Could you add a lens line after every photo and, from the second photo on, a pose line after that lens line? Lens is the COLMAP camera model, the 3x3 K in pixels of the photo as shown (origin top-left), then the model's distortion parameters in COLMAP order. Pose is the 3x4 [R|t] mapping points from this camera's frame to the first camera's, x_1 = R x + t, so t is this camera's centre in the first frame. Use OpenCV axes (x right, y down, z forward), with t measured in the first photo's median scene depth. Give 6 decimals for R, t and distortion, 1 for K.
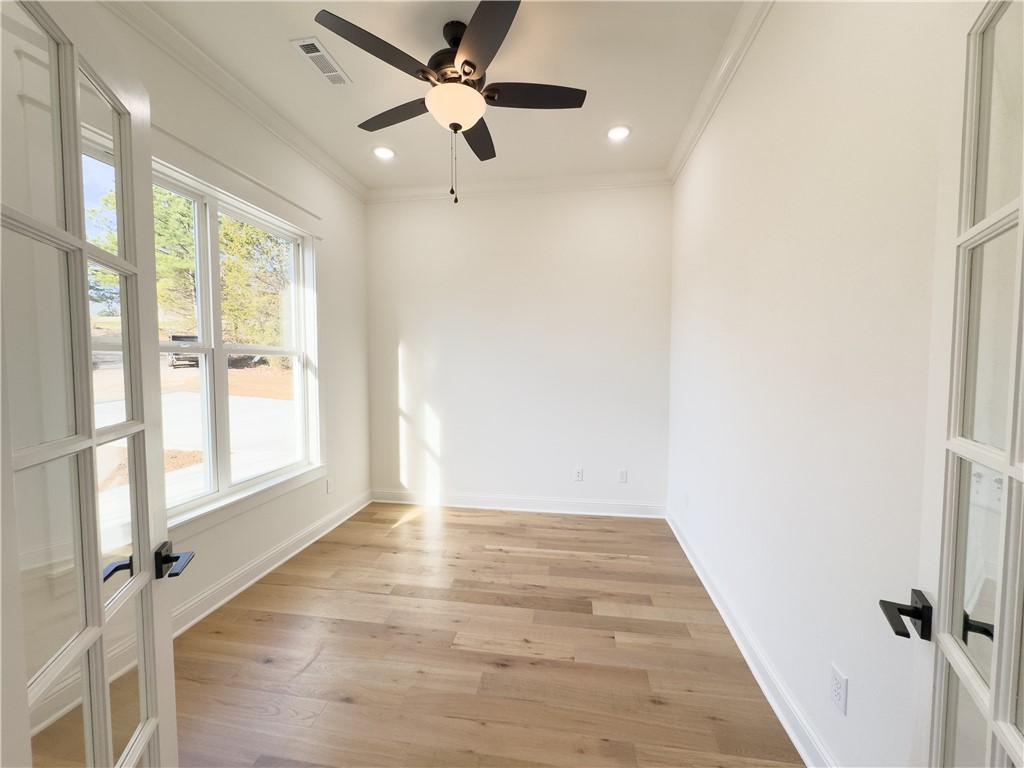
lens RADIAL K [[410.3, 0, 512.0], [0, 410.3, 383.4], [0, 0, 1]] dist [-0.006538, 0.001078]
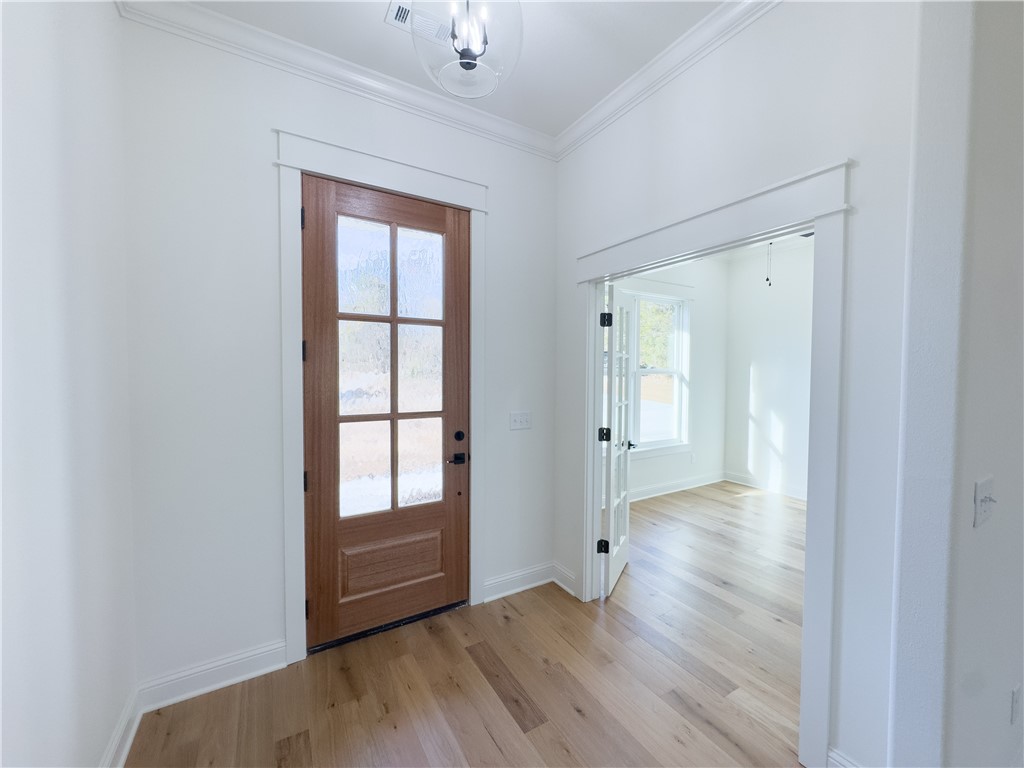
lens RADIAL K [[410.3, 0, 512.1], [0, 410.3, 383.3], [0, 0, 1]] dist [-0.006538, 0.001078]
pose [[0.641283, 0.028545, -0.766773, 0.285505], [-0.045119, 0.998981, -0.000545, -0.000208], [0.765977, 0.034945, 0.641918, -0.508088]]
